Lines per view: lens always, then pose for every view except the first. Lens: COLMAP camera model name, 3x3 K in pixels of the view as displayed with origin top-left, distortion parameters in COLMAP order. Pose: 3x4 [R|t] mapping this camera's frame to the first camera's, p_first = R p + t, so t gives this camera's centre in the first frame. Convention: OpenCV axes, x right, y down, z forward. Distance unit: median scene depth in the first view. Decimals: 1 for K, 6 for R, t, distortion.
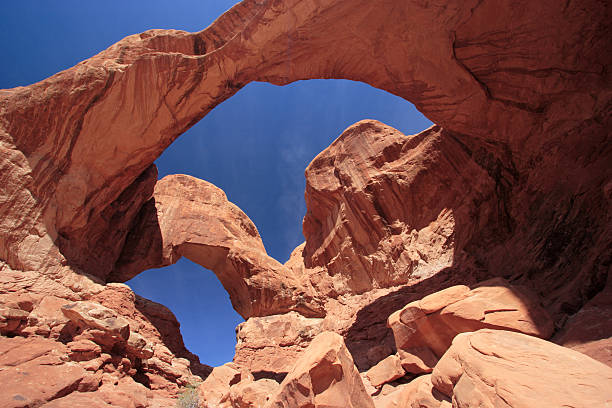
lens RADIAL K [[275.1, 0, 302.7], [0, 275.1, 204.4], [0, 0, 1]] dist [-0.000142, -0.005937]
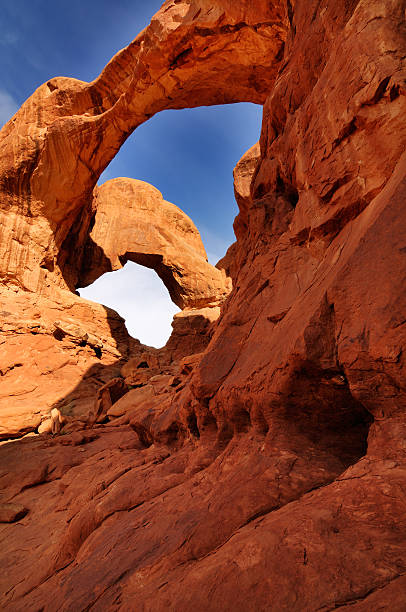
lens RADIAL K [[343.2, 0, 202.9], [0, 343.2, 303.7], [0, 0, 1]] dist [-0.001251, -0.002753]
pose [[0.954601, 0.071407, -0.289203, 0.479184], [0.076100, 0.880173, 0.468513, -0.474235], [0.288003, -0.469251, 0.834780, -0.381631]]
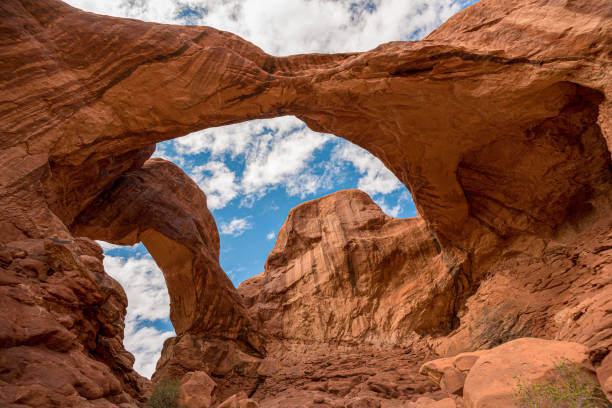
lens RADIAL K [[264.8, 0, 302.3], [0, 264.8, 203.8], [0, 0, 1]] dist [-0.006849, -0.003960]
pose [[0.901571, 0.399086, 0.167030, -0.219853], [-0.360832, 0.906647, -0.218613, 0.107064], [-0.238683, 0.136825, 0.961410, 0.029853]]
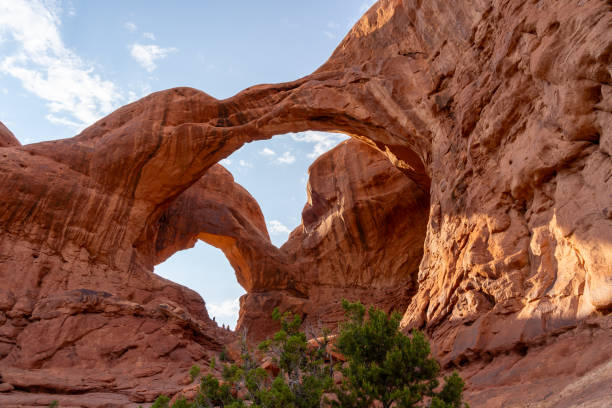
lens RADIAL K [[409.9, 0, 308.6], [0, 409.9, 204.3], [0, 0, 1]] dist [-0.034965, 0.012048]
pose [[0.992999, 0.113439, -0.032945, 0.129075], [-0.097462, 0.944367, 0.314122, -0.822613], [0.066746, -0.308712, 0.948811, -0.912327]]
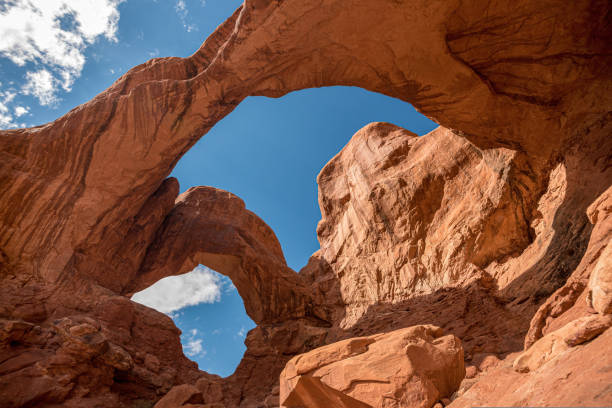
lens RADIAL K [[275.1, 0, 306.9], [0, 275.1, 203.3], [0, 0, 1]] dist [-0.000142, -0.005937]
pose [[0.985461, -0.029446, -0.167334, 0.228249], [0.031527, 0.999455, 0.009795, -0.061559], [0.166954, -0.014928, 0.985852, 0.030025]]
